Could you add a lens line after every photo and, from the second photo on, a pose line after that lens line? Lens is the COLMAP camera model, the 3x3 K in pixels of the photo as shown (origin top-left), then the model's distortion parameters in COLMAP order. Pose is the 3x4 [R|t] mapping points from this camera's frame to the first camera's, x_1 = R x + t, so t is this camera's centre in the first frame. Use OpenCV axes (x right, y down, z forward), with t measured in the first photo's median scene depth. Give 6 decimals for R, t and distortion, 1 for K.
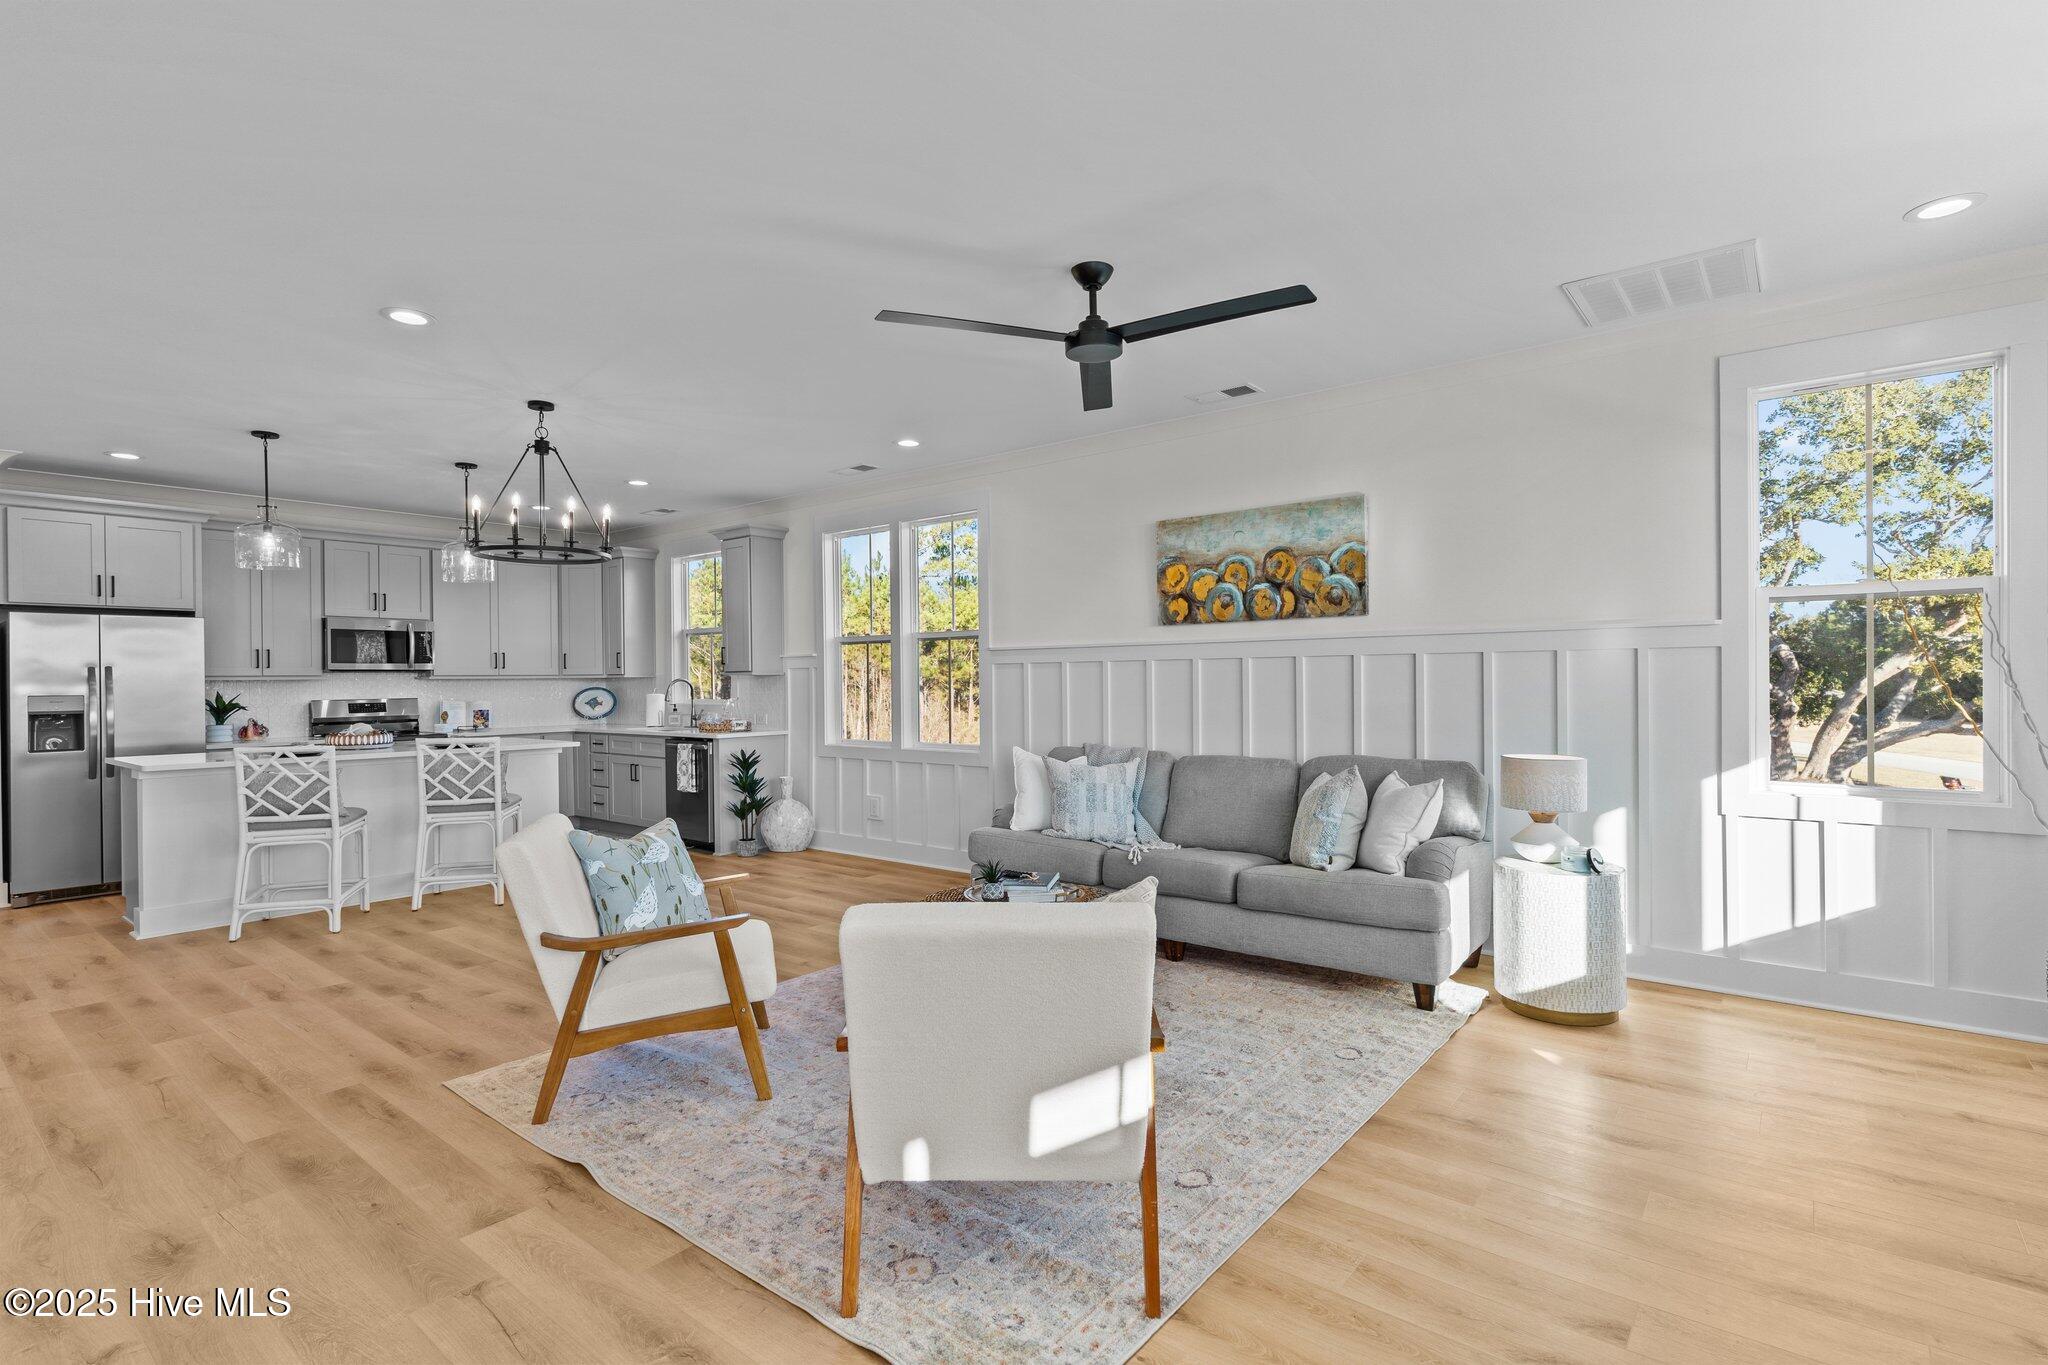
lens RADIAL K [[978.3, 0, 1015.6], [0, 978.3, 679.8], [0, 0, 1]] dist [0.002543, -0.001434]
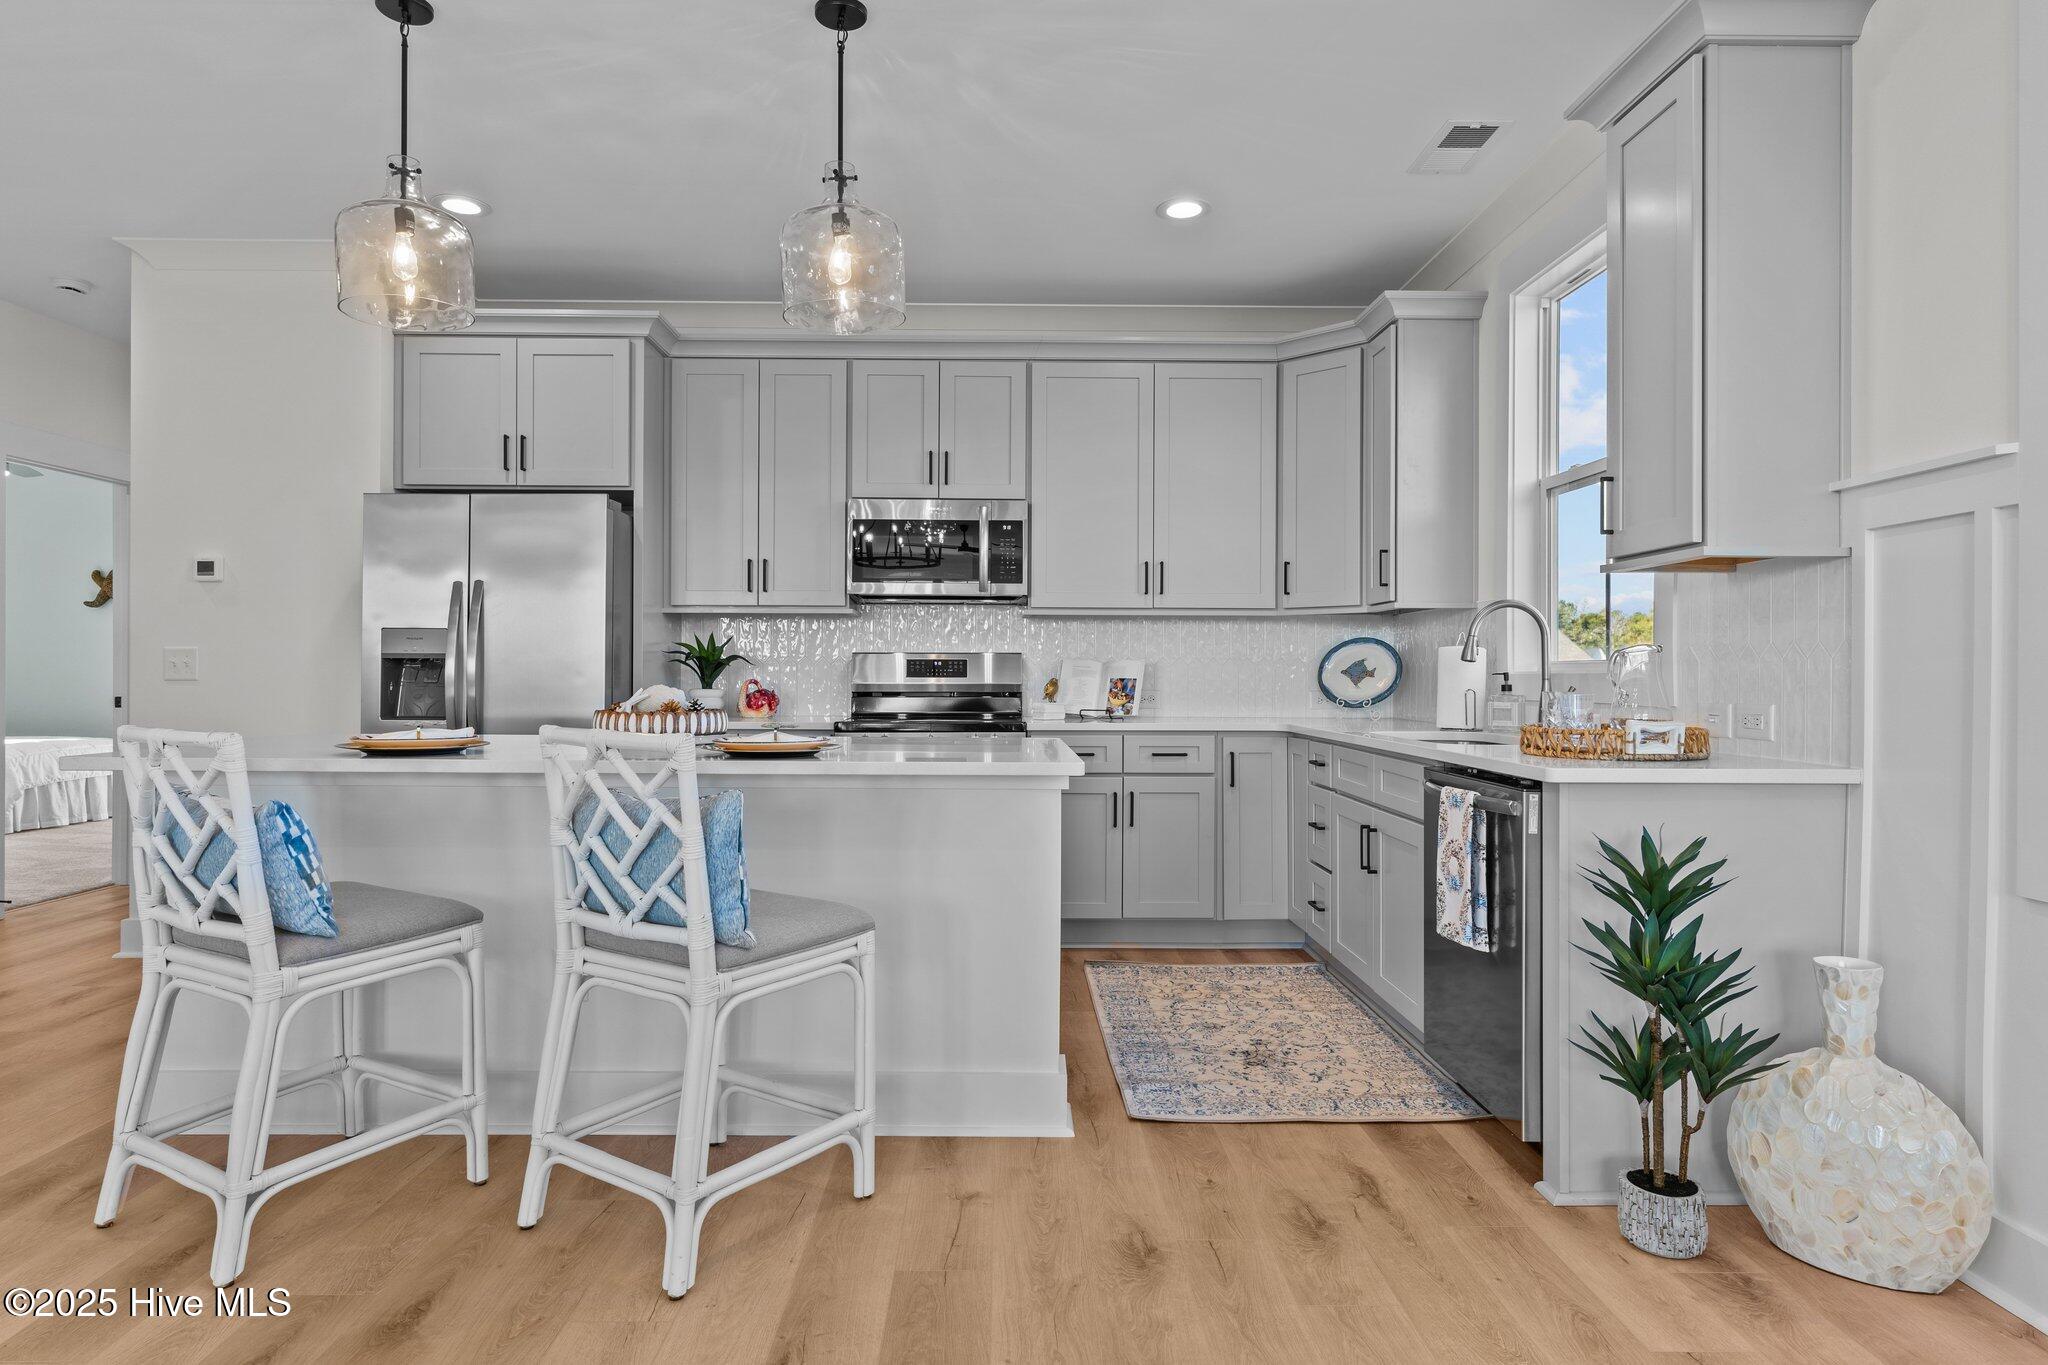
lens RADIAL K [[1151.6, 0, 1012.8], [0, 1151.6, 675.1], [0, 0, 1]] dist [0.004517, -0.000130]
pose [[0.640110, 0.014490, -0.768147, -0.207392], [-0.012391, 0.999887, 0.008536, 0.039269], [0.768183, 0.004054, 0.640217, 0.920214]]
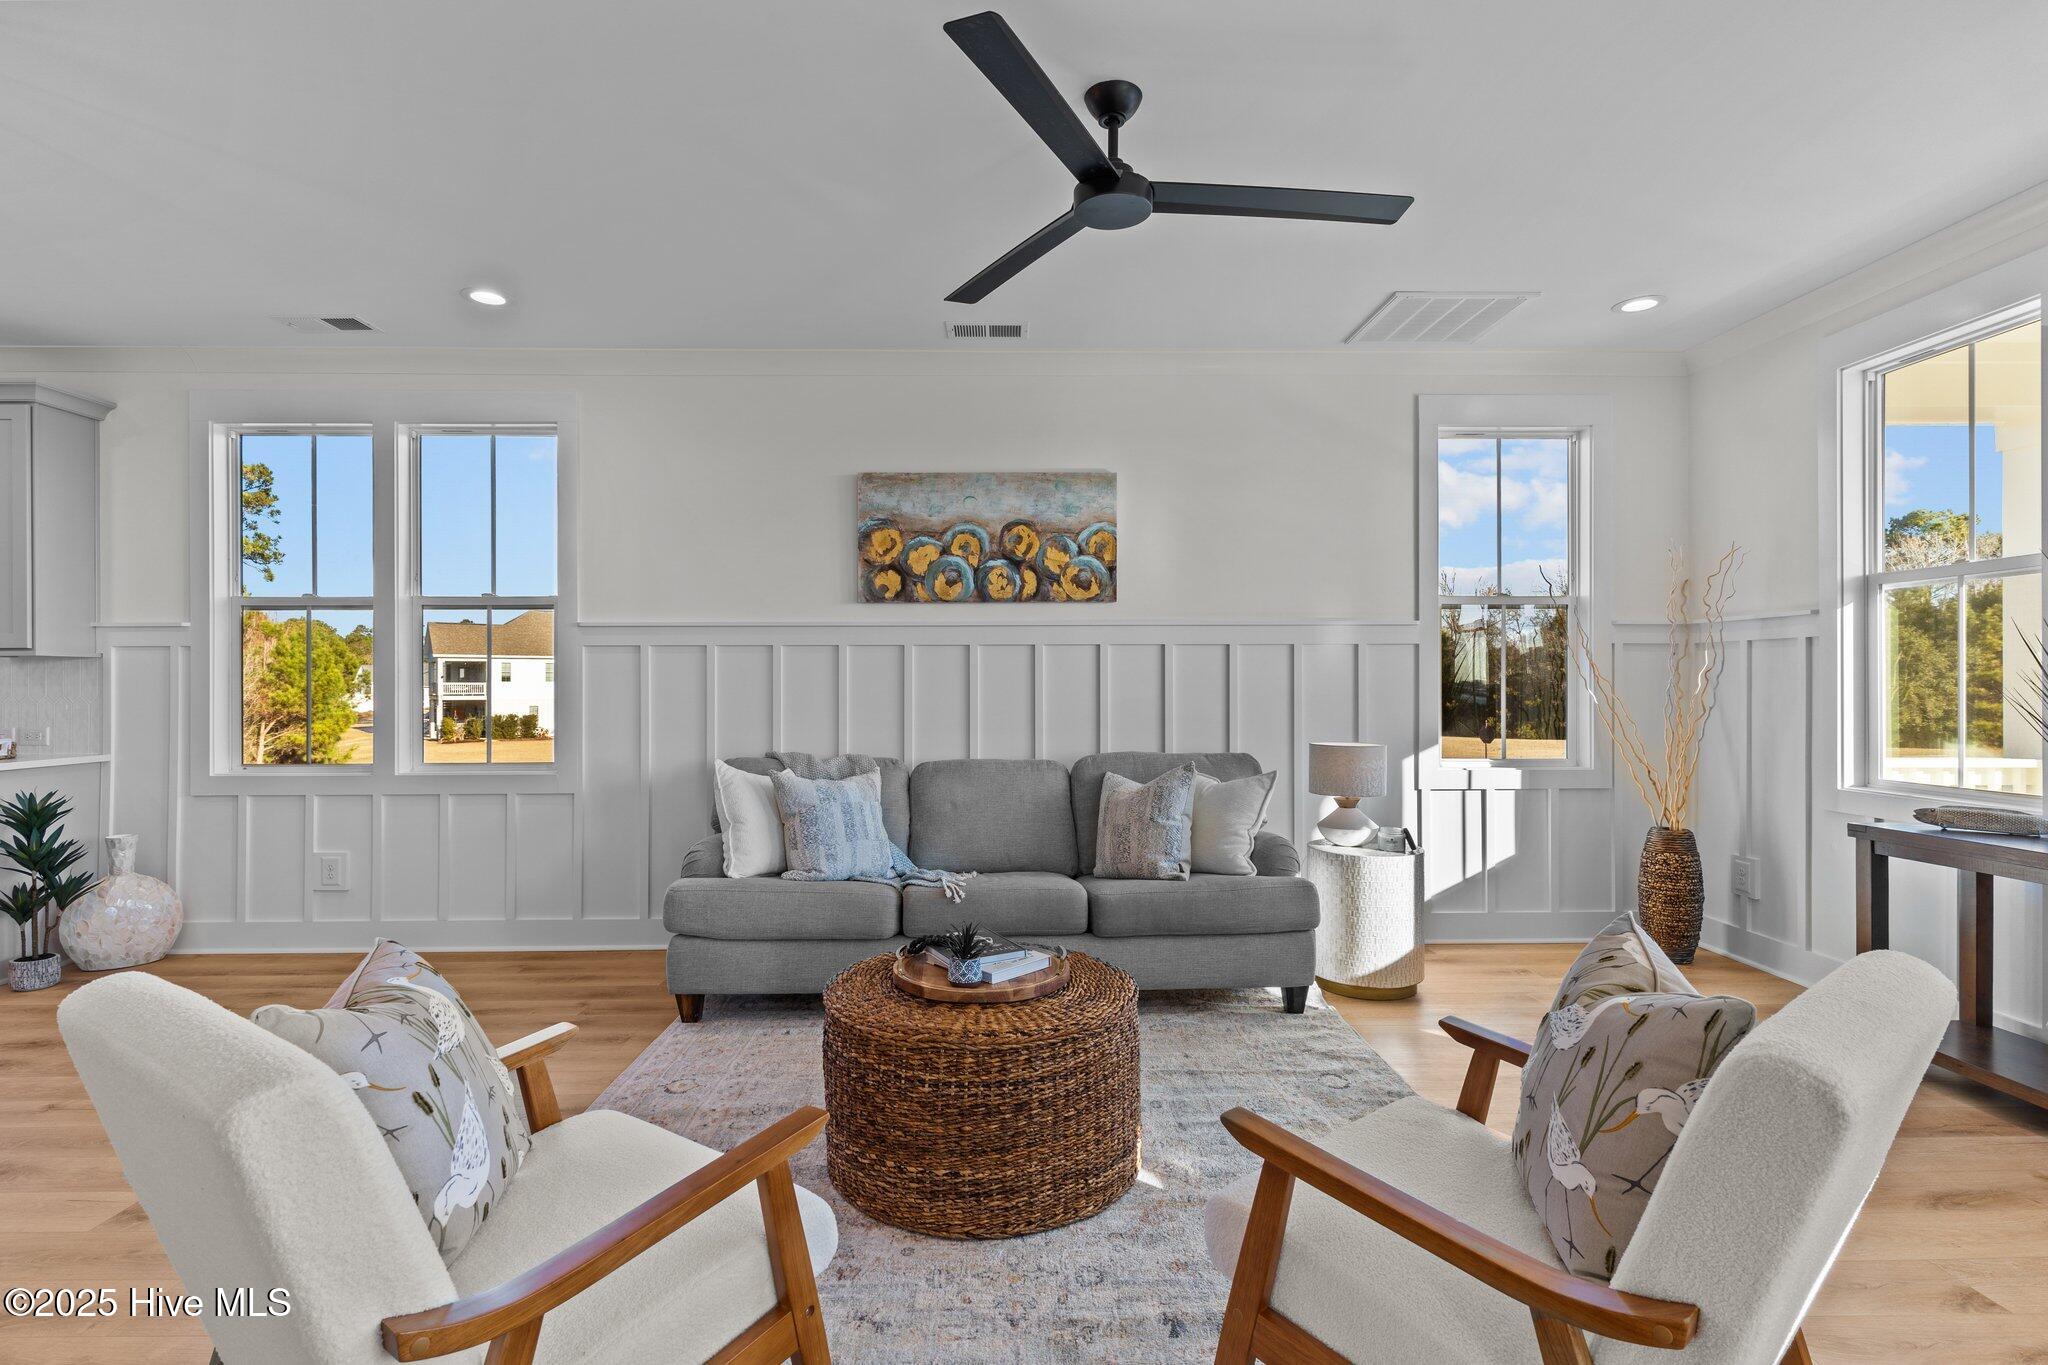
lens RADIAL K [[978.3, 0, 1015.1], [0, 978.3, 680.2], [0, 0, 1]] dist [0.002543, -0.001434]
pose [[0.762820, 0.010635, 0.646524, -0.290820], [-0.004167, 0.999925, -0.011532, 0.018271], [-0.646598, 0.006102, 0.762807, 0.318993]]
